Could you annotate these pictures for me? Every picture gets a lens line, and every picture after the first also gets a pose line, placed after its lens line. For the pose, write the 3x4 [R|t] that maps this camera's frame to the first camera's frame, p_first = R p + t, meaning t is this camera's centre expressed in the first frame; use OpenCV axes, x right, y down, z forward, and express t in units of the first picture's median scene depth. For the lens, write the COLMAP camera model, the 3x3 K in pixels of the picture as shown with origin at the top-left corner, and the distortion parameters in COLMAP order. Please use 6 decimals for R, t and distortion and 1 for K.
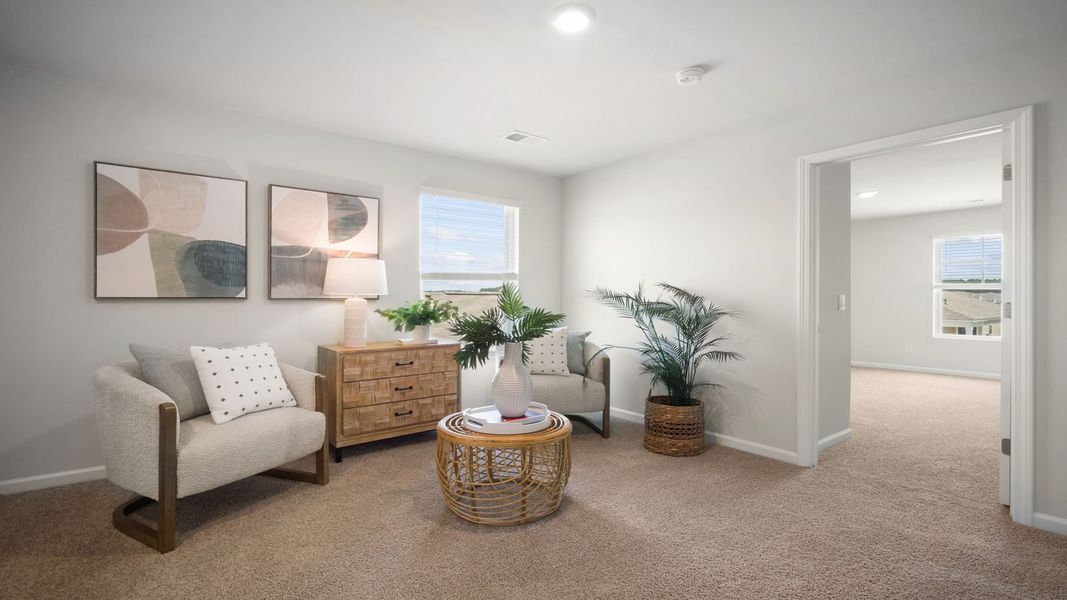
lens RADIAL K [[479.6, 0, 531.0], [0, 479.6, 299.2], [0, 0, 1]] dist [-0.010192, 0.003526]
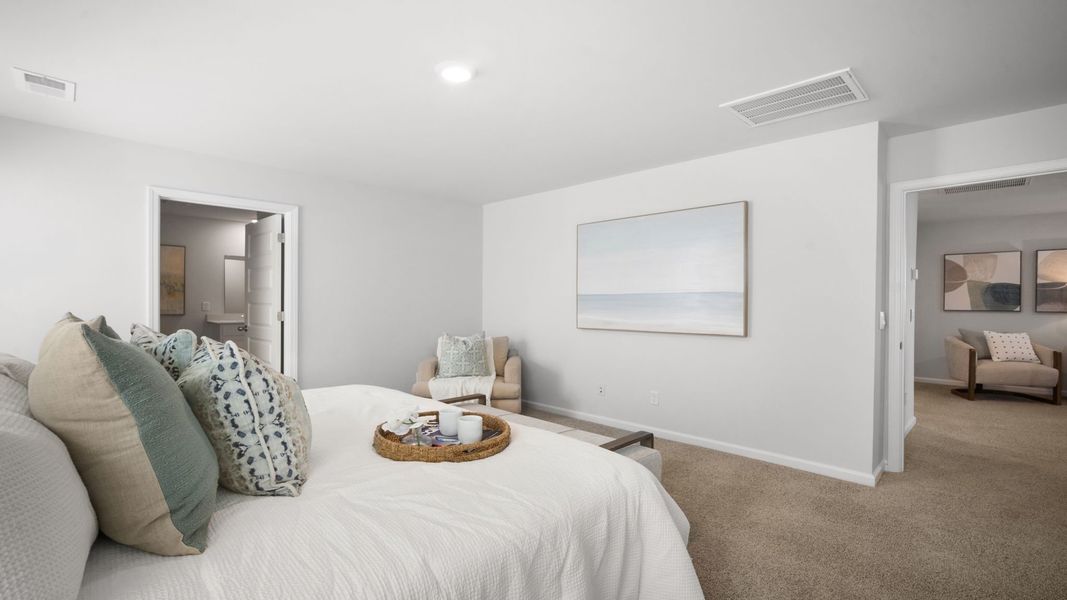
lens RADIAL K [[479.6, 0, 530.4], [0, 479.6, 303.4], [0, 0, 1]] dist [-0.010192, 0.003526]
pose [[0.139970, 0.001045, -0.990155, 1.183247], [-0.005359, 0.999986, 0.000298, -0.026960], [0.990141, 0.005265, 0.139973, -1.411121]]
